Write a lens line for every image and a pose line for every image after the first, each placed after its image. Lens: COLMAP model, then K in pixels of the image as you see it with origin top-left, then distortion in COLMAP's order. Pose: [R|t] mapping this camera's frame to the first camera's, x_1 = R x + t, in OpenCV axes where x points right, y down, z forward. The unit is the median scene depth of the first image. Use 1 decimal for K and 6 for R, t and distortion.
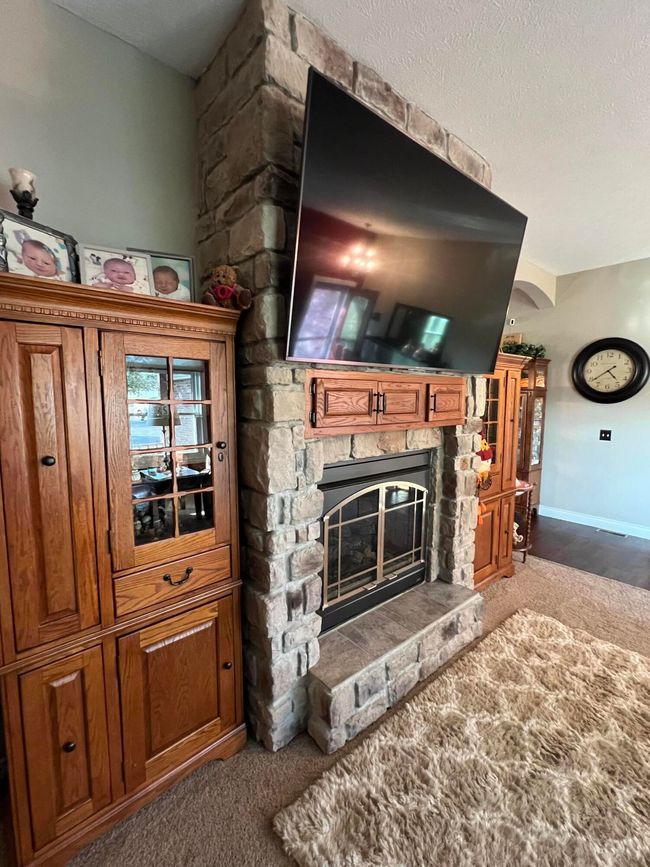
lens RADIAL K [[375.8, 0, 324.1], [0, 375.8, 434.3], [0, 0, 1]] dist [0.000529, 0.000079]
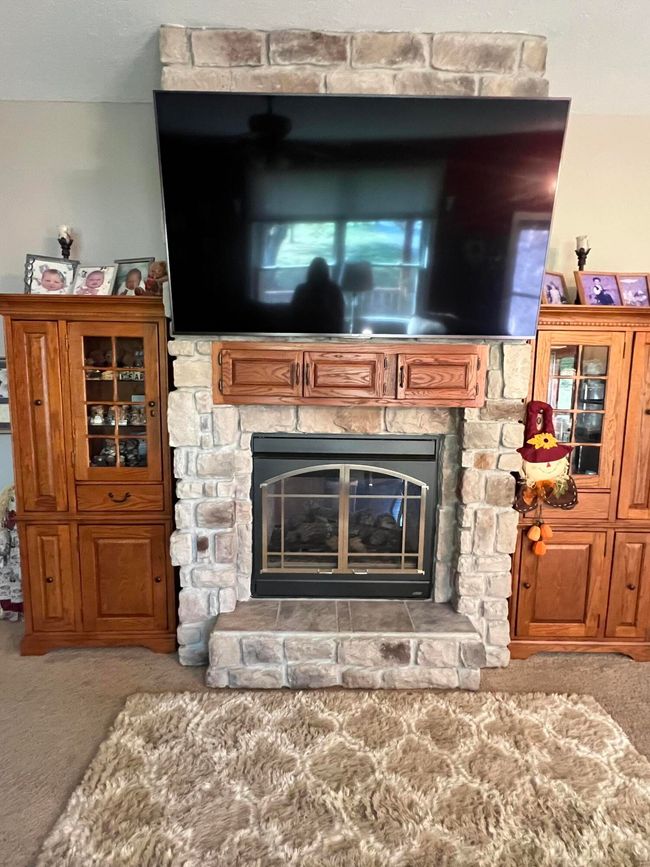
lens RADIAL K [[436.6, 0, 324.3], [0, 436.6, 430.8], [0, 0, 1]] dist [0.002601, 0.000966]
pose [[0.777812, 0.087941, -0.622314, 0.837507], [-0.077277, 0.996031, 0.044166, 0.006536], [0.623728, 0.013738, 0.781521, 0.154038]]
